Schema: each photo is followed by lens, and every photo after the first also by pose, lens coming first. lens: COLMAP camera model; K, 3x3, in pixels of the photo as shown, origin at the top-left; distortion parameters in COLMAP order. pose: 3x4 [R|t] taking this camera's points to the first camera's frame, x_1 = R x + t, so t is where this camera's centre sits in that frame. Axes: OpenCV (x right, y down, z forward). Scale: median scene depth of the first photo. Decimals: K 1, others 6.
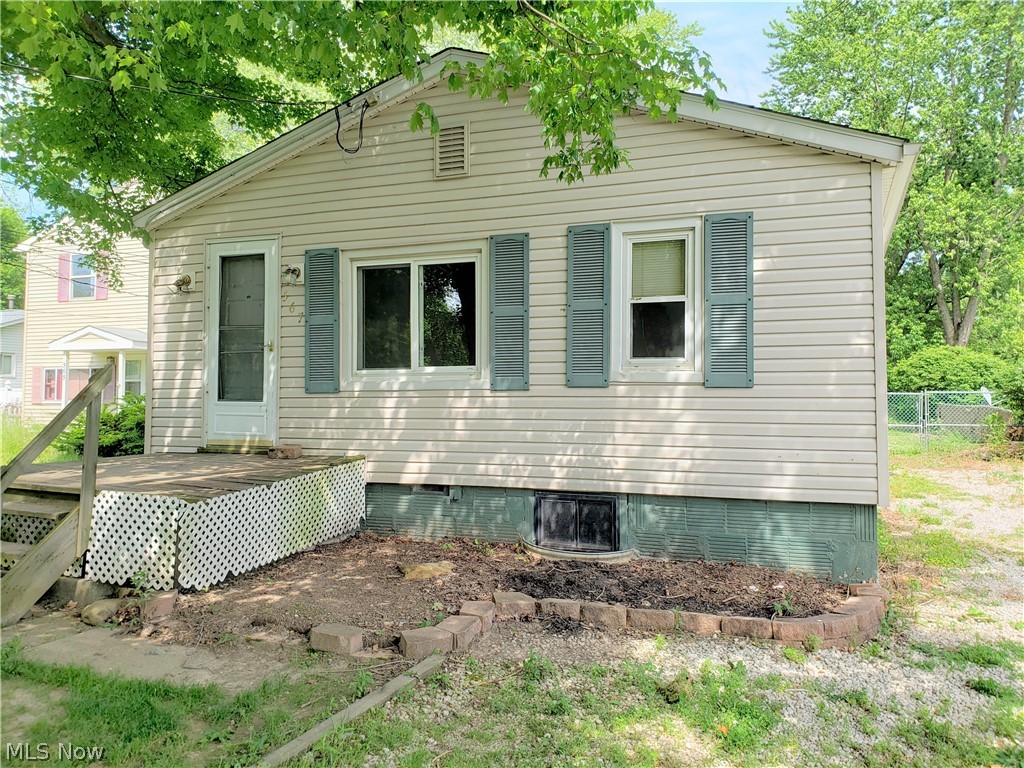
lens RADIAL K [[769.7, 0, 500.1], [0, 769.7, 374.5], [0, 0, 1]] dist [0.002426, 0.002606]
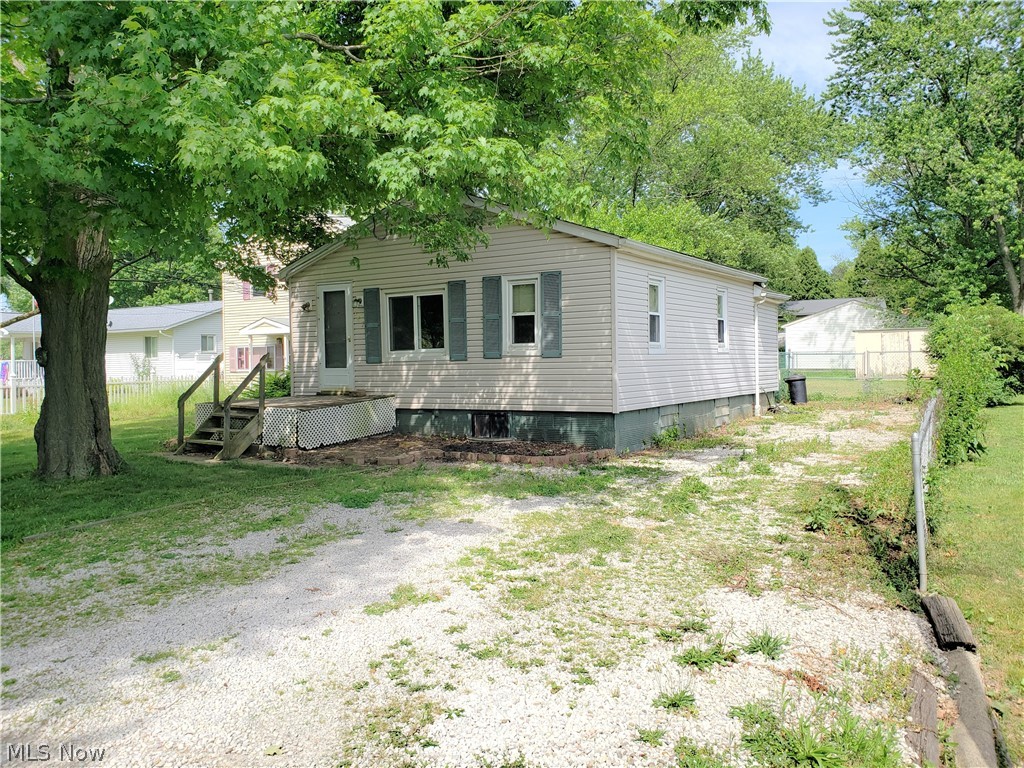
lens RADIAL K [[756.7, 0, 512.0], [0, 756.7, 384.0], [0, 0, 1]] dist [0.051062, -0.001267]
pose [[0.983073, -0.011515, -0.182855, 0.456860], [0.022440, 0.998076, 0.057793, -0.025779], [0.181838, -0.060918, 0.981440, -0.808640]]
